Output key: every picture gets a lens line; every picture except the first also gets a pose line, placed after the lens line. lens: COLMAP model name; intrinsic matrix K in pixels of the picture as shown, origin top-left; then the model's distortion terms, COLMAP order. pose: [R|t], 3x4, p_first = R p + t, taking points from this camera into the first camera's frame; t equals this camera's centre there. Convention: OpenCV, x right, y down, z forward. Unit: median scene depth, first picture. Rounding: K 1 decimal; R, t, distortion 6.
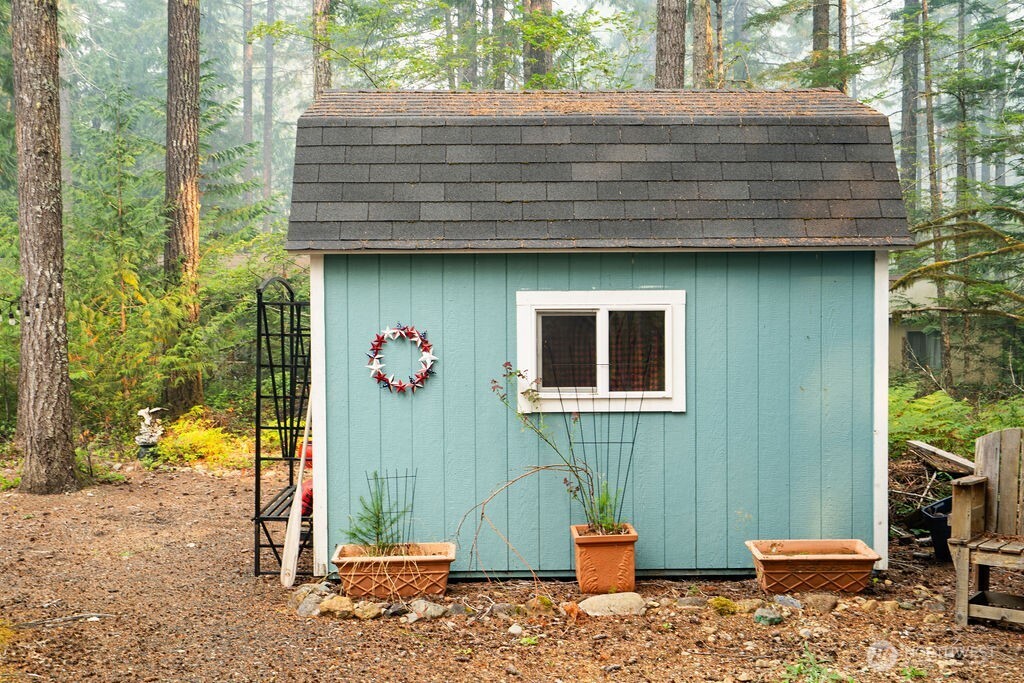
lens RADIAL K [[1045.1, 0, 508.4], [0, 1045.1, 340.2], [0, 0, 1]] dist [-0.018495, 0.000000]
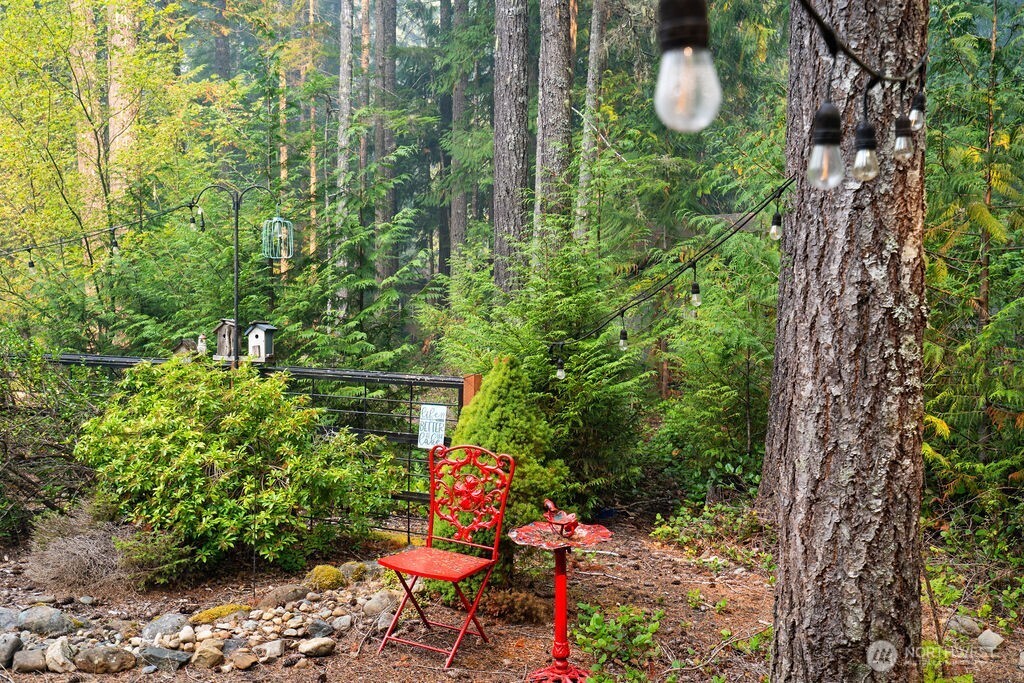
lens RADIAL K [[1045.1, 0, 512.2], [0, 1045.1, 342.3], [0, 0, 1]] dist [-0.018495, 0.000000]
pose [[0.771356, 0.056931, -0.633853, -0.330907], [-0.041046, 0.998367, 0.039721, 0.000256], [0.635079, -0.004622, 0.772433, 0.707831]]
